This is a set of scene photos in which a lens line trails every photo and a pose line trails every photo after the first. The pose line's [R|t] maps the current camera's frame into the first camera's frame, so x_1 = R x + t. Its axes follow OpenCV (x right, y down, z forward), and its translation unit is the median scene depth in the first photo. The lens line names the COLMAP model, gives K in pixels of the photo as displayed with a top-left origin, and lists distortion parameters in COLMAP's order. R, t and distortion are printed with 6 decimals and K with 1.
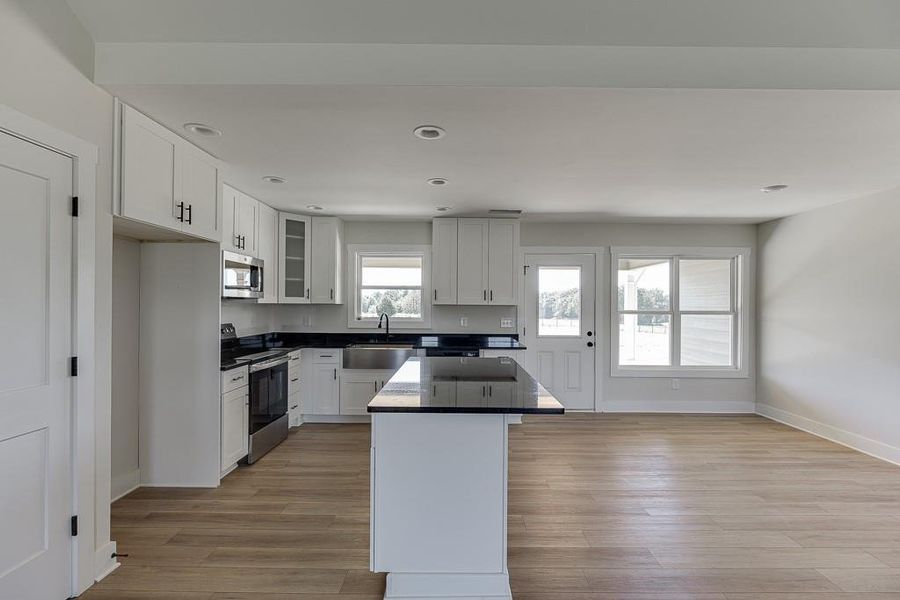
lens RADIAL K [[426.7, 0, 450.0], [0, 426.7, 300.0], [0, 0, 1]] dist [0.000768, 0.000073]
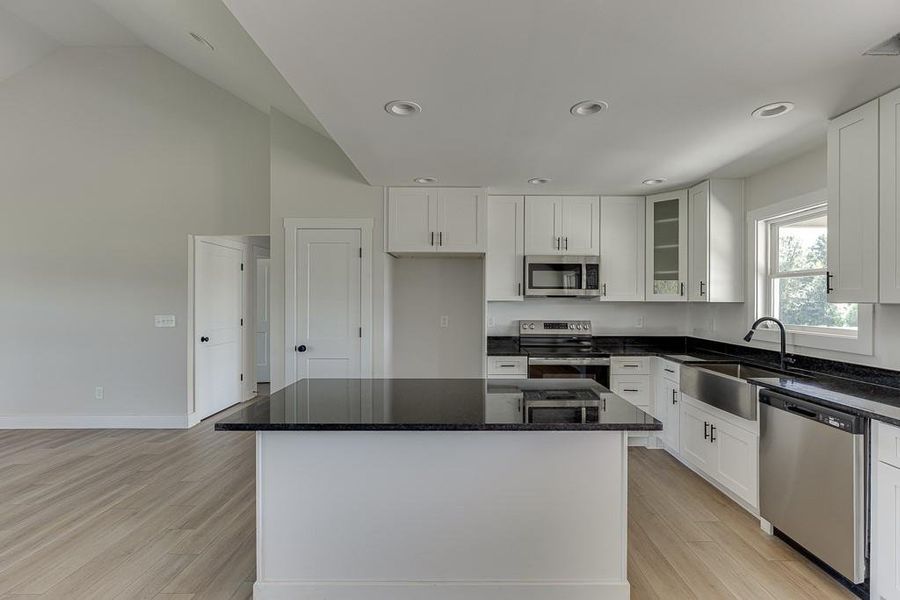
lens RADIAL K [[402.9, 0, 450.0], [0, 402.9, 300.0], [0, 0, 1]] dist [-0.000463, 0.000008]
pose [[-0.020069, -0.005331, -0.999784, 0.432505], [0.004740, 0.999974, -0.005427, 0.007062], [0.999787, -0.004848, -0.020043, 0.620247]]
